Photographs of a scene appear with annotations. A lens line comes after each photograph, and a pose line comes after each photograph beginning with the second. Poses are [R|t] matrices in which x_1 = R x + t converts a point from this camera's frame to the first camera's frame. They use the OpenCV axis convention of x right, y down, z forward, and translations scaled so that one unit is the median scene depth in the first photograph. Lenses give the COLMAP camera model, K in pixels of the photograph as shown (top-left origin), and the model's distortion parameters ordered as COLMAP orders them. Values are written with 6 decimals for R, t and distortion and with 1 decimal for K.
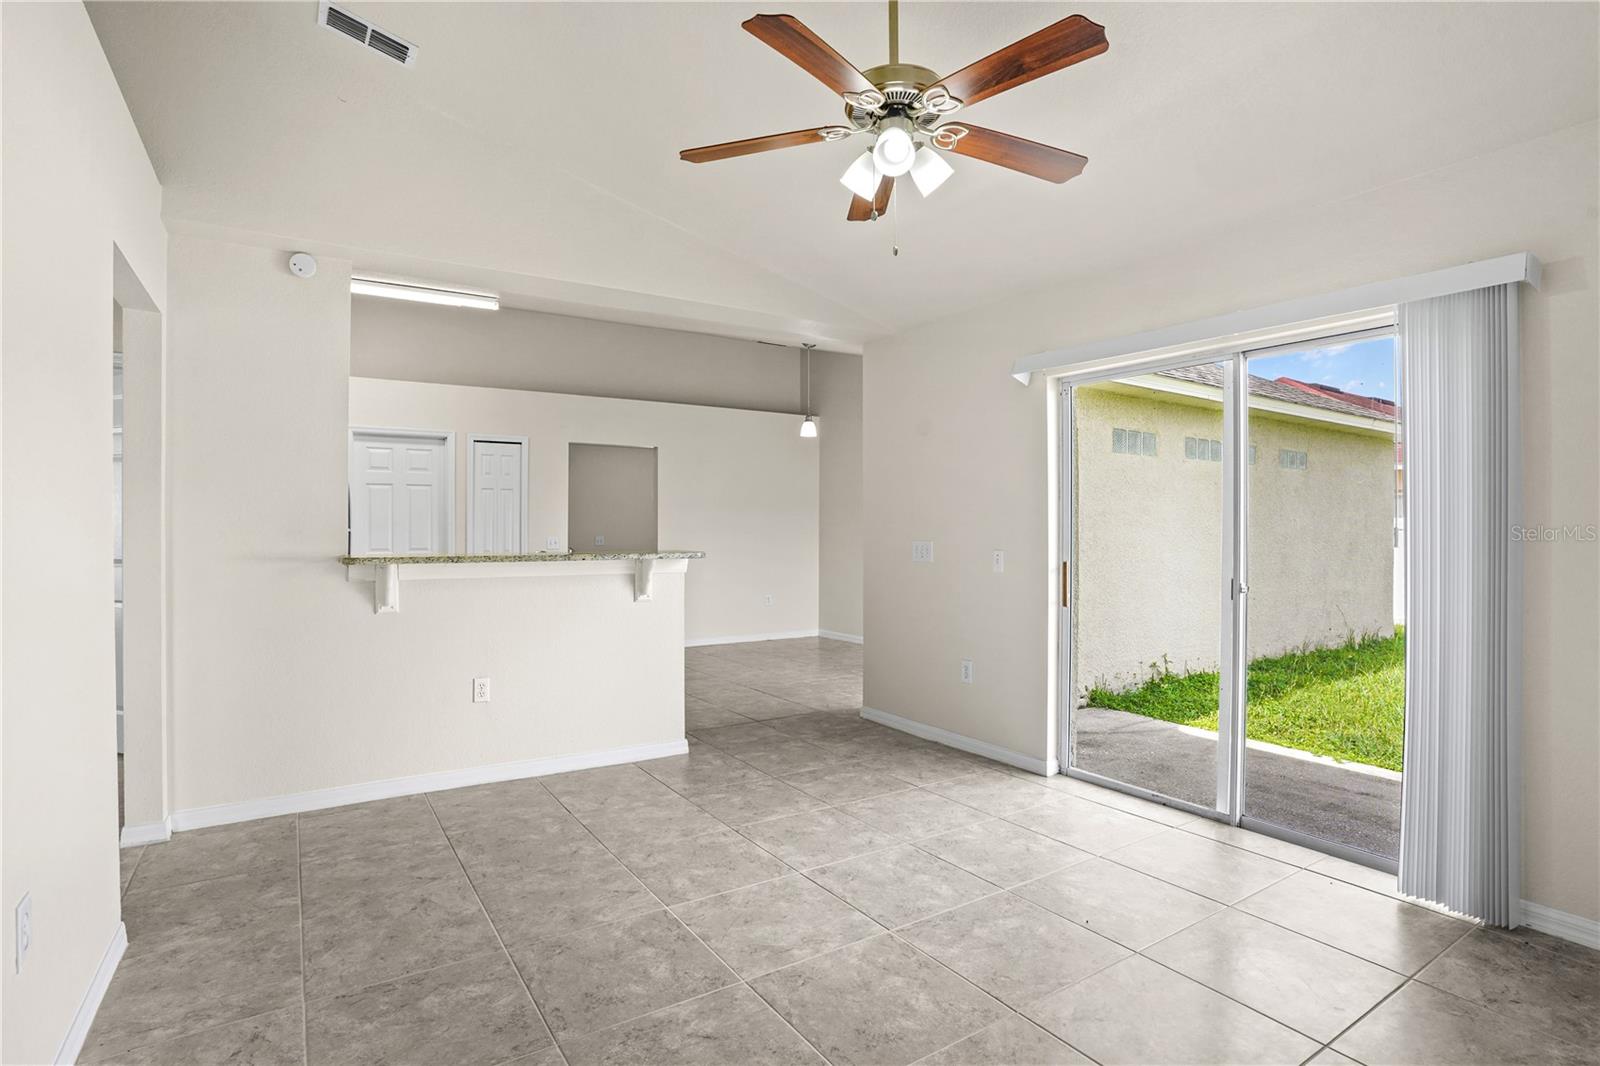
lens RADIAL K [[796.8, 0, 807.8], [0, 796.8, 533.4], [0, 0, 1]] dist [-0.046826, 0.015151]
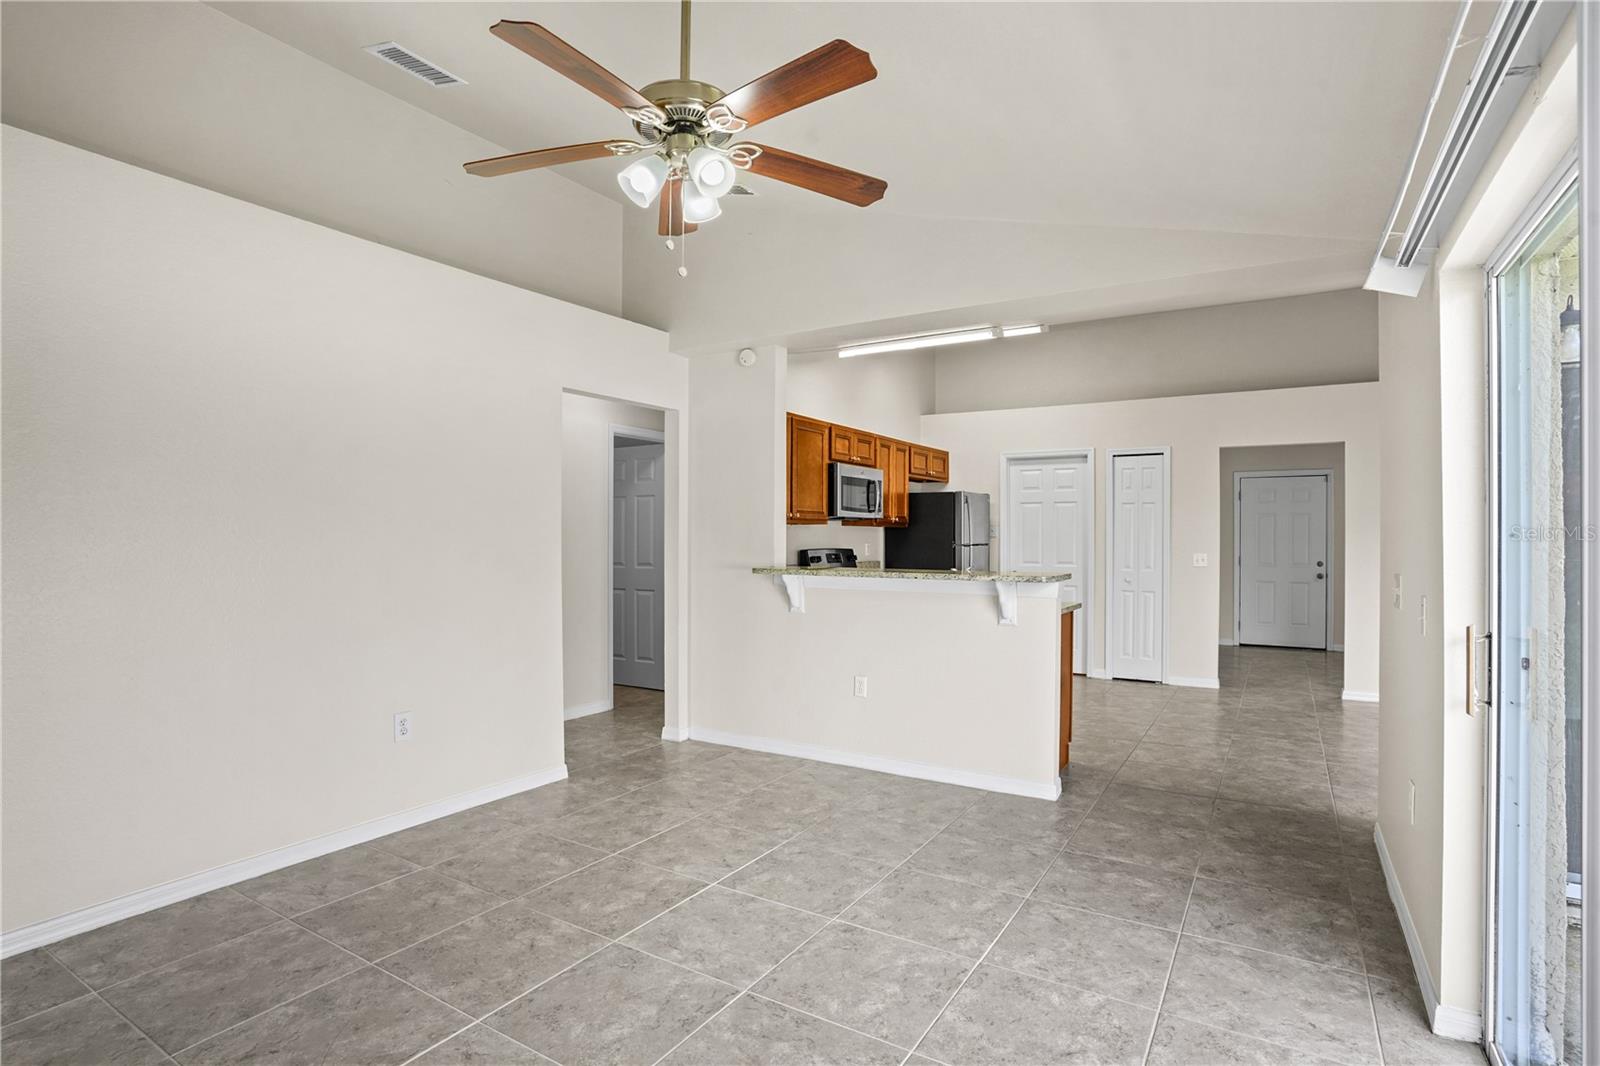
lens RADIAL K [[796.8, 0, 796.3], [0, 796.8, 535.5], [0, 0, 1]] dist [-0.046826, 0.015151]
pose [[0.410099, -0.010254, -0.911983, 0.679252], [0.002162, 0.999945, -0.010271, -0.015135], [0.912038, 0.002241, 0.410099, 0.467698]]
